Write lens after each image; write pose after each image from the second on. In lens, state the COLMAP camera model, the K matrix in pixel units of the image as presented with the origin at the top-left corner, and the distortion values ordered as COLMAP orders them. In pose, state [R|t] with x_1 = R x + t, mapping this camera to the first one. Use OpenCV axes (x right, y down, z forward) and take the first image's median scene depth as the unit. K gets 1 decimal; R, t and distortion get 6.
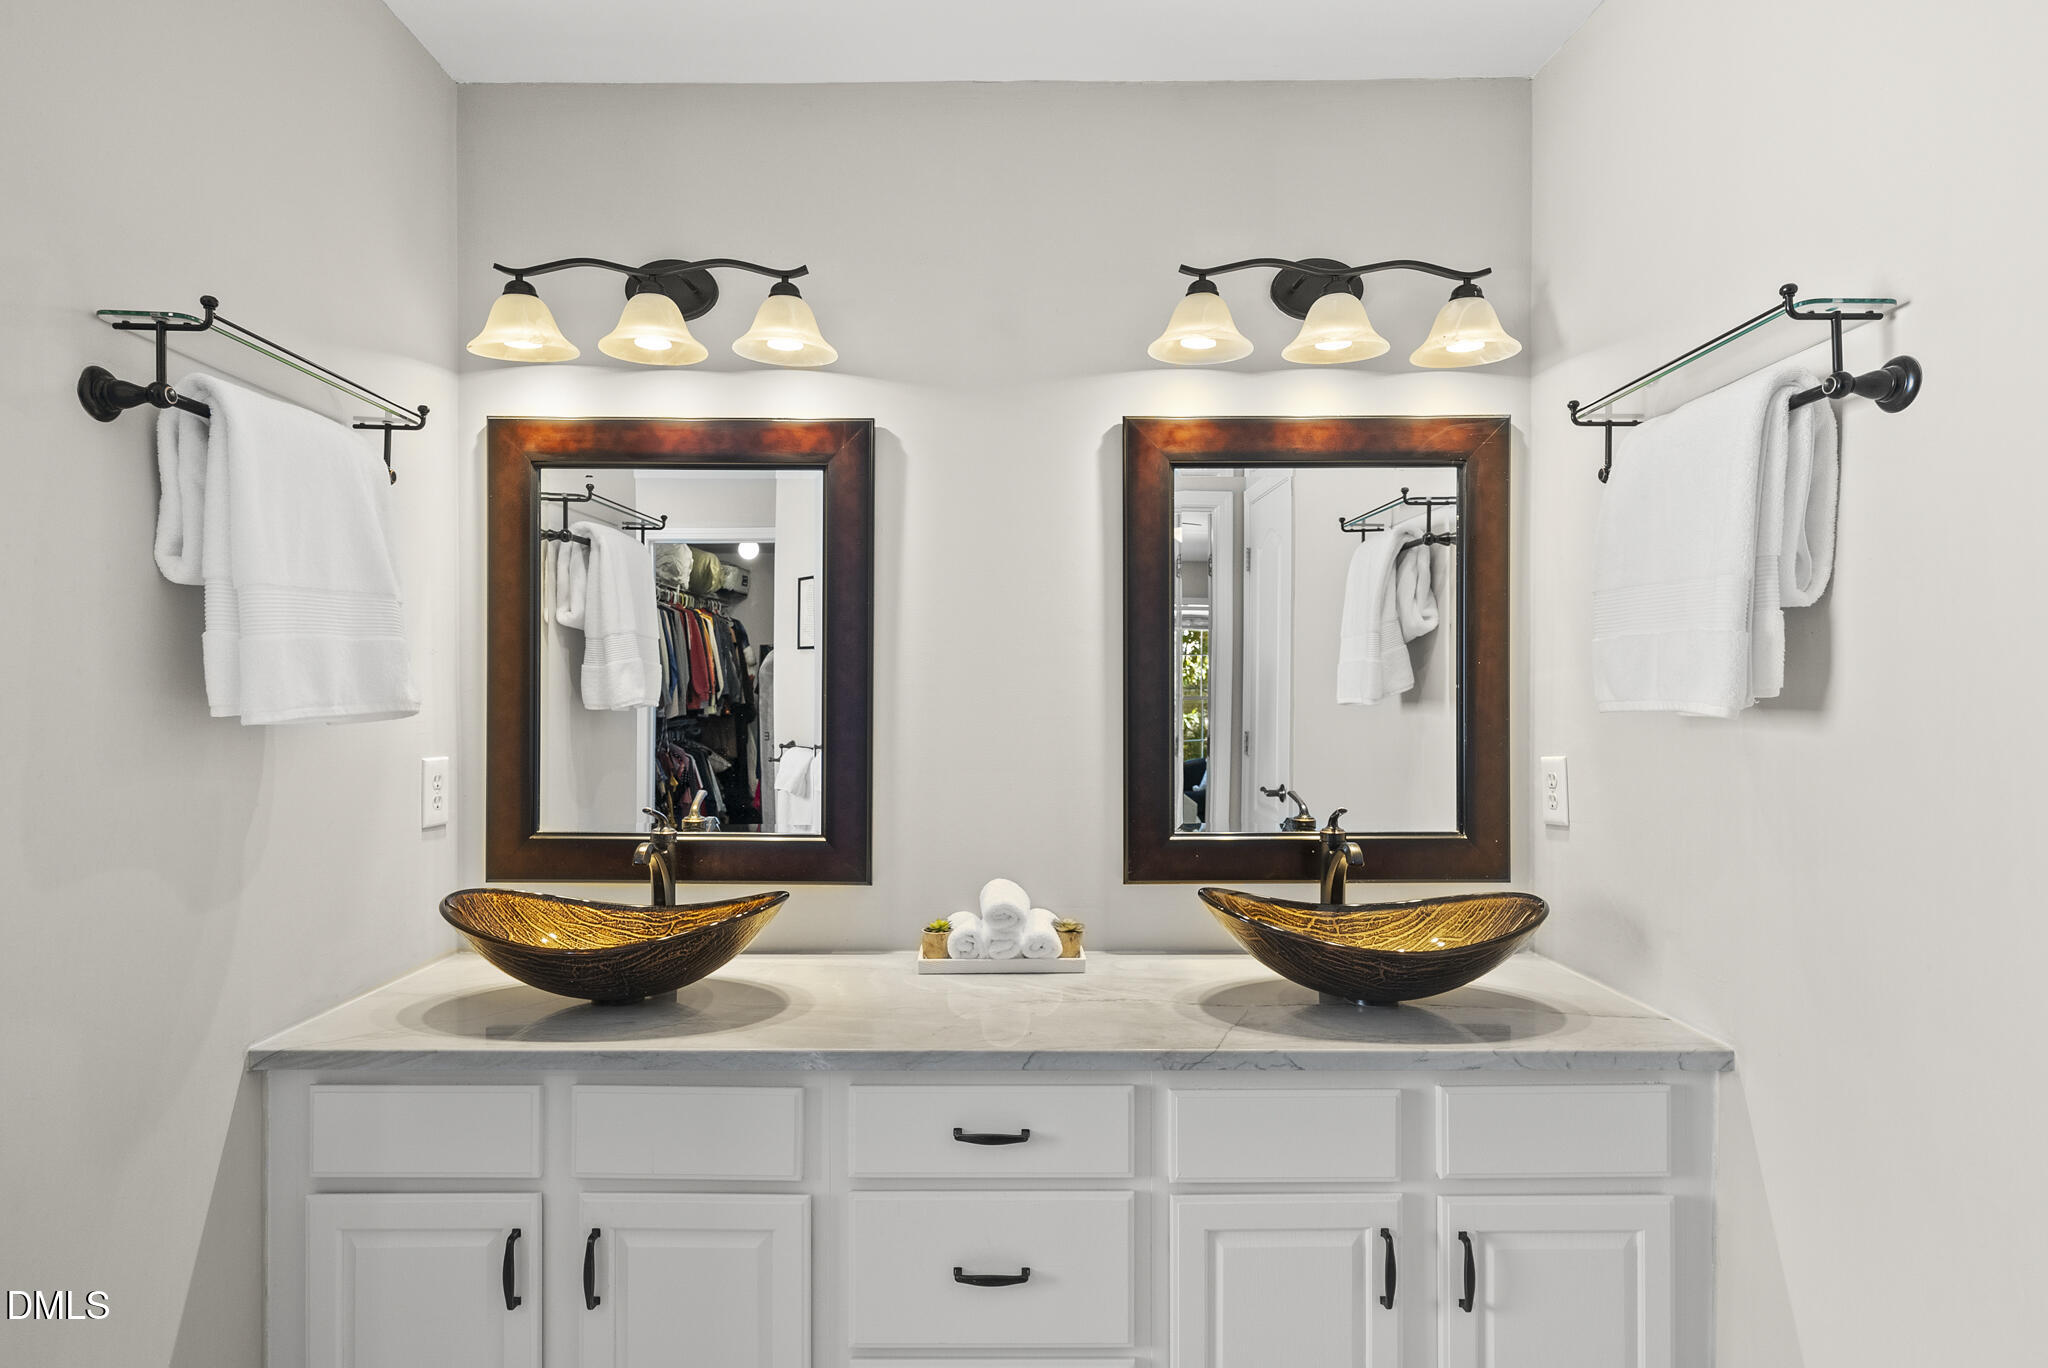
lens RADIAL K [[1044.5, 0, 1022.5], [0, 1044.5, 693.6], [0, 0, 1]] dist [0.002685, -0.000681]
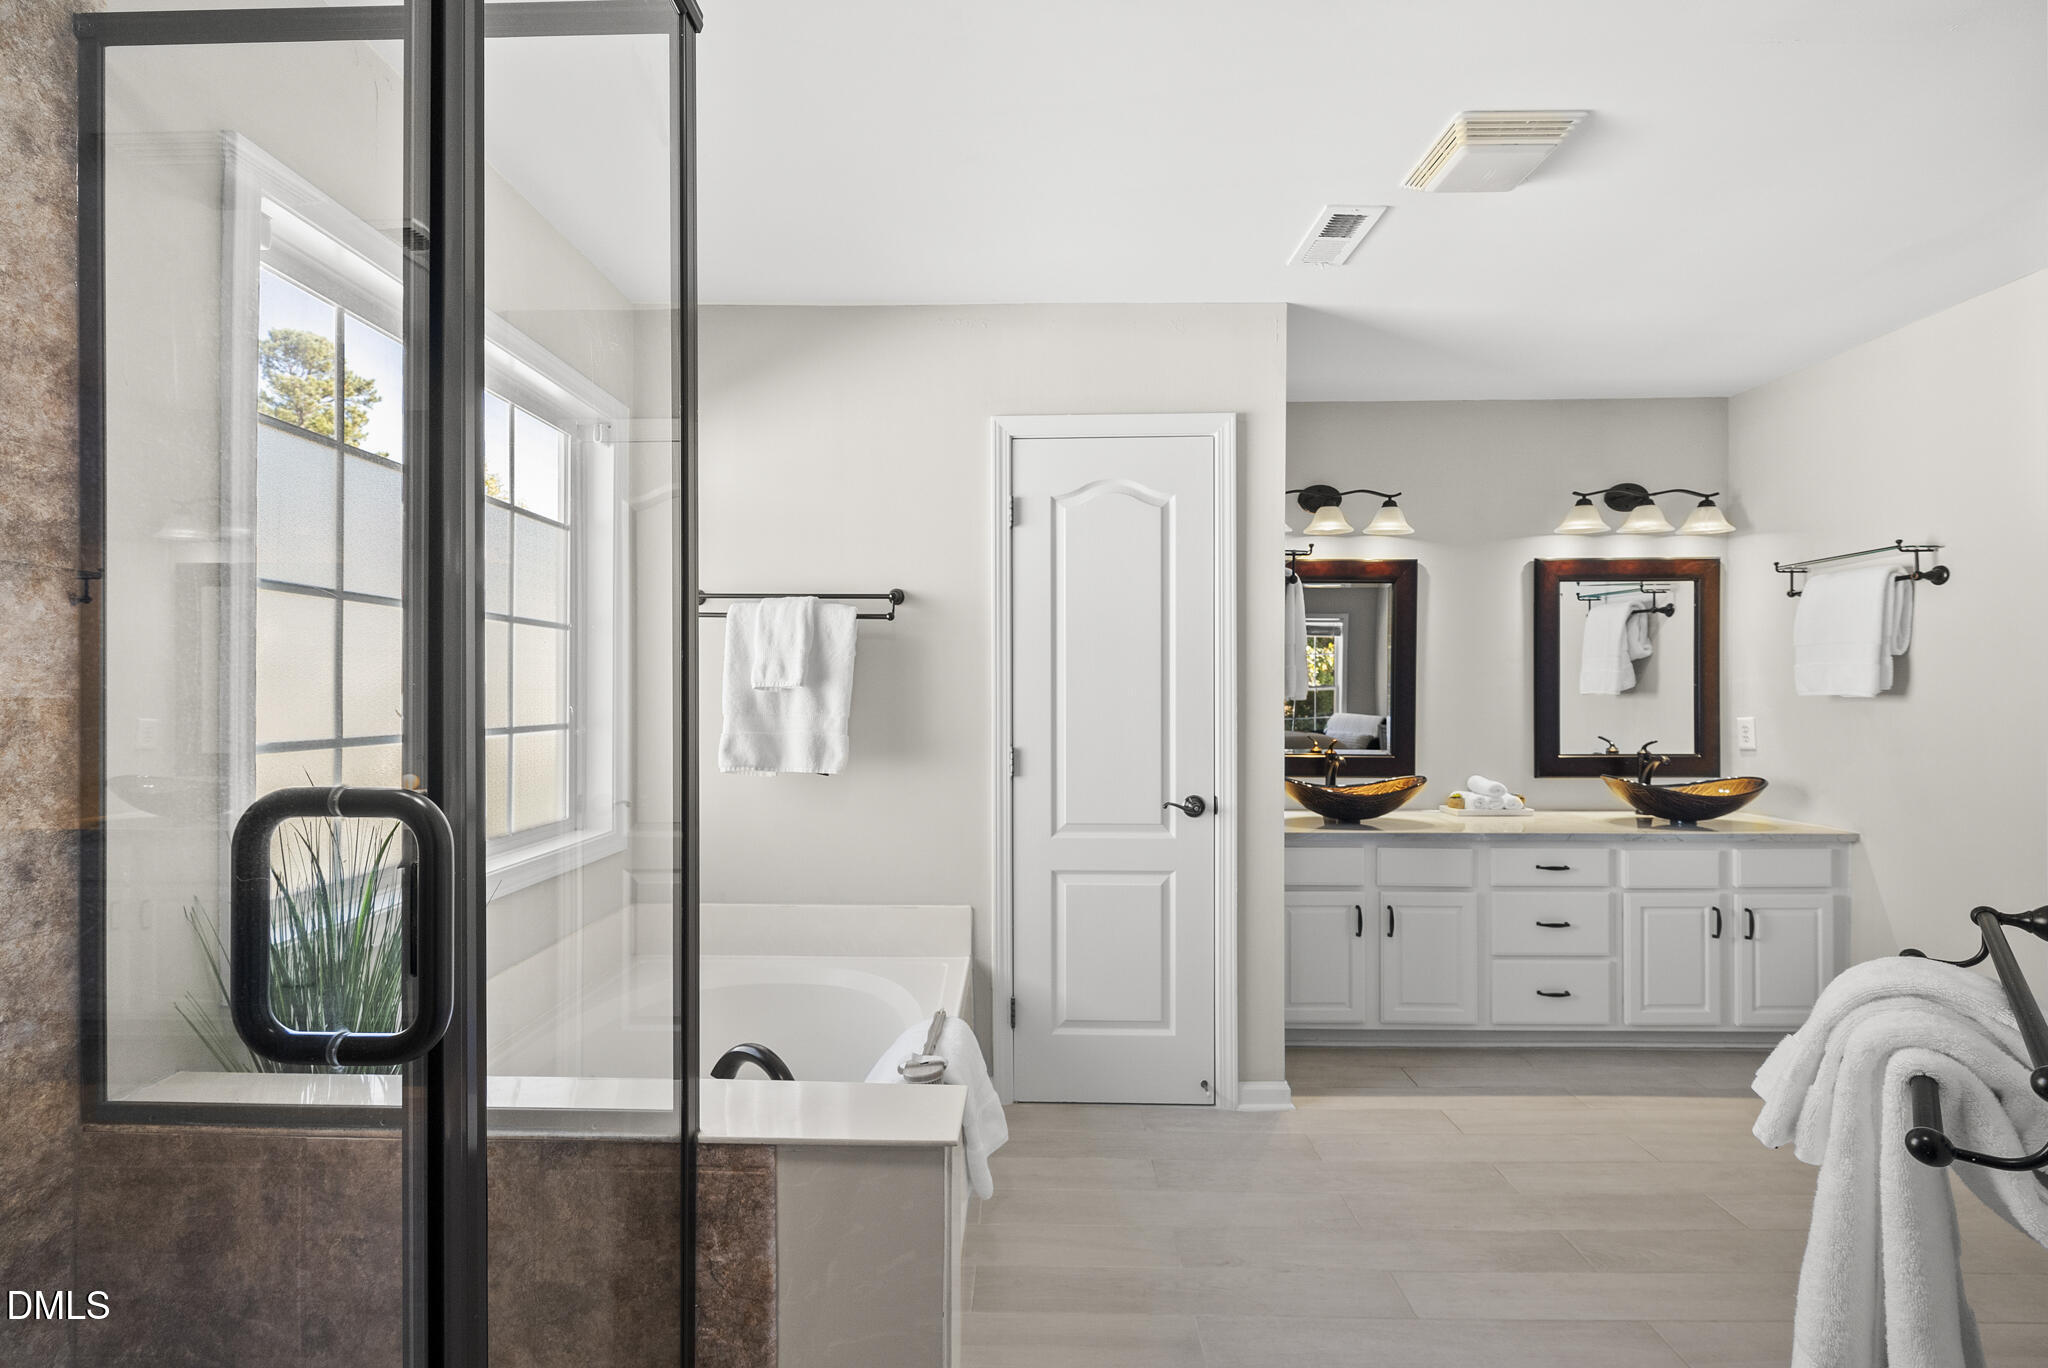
lens RADIAL K [[886.2, 0, 1021.9], [0, 886.2, 685.1], [0, 0, 1]] dist [0.000943, 0.000321]
pose [[0.999864, -0.000669, -0.016473, -1.224415], [0.000579, 0.999985, -0.005469, 0.003178], [0.016476, 0.005459, 0.999849, -1.092421]]
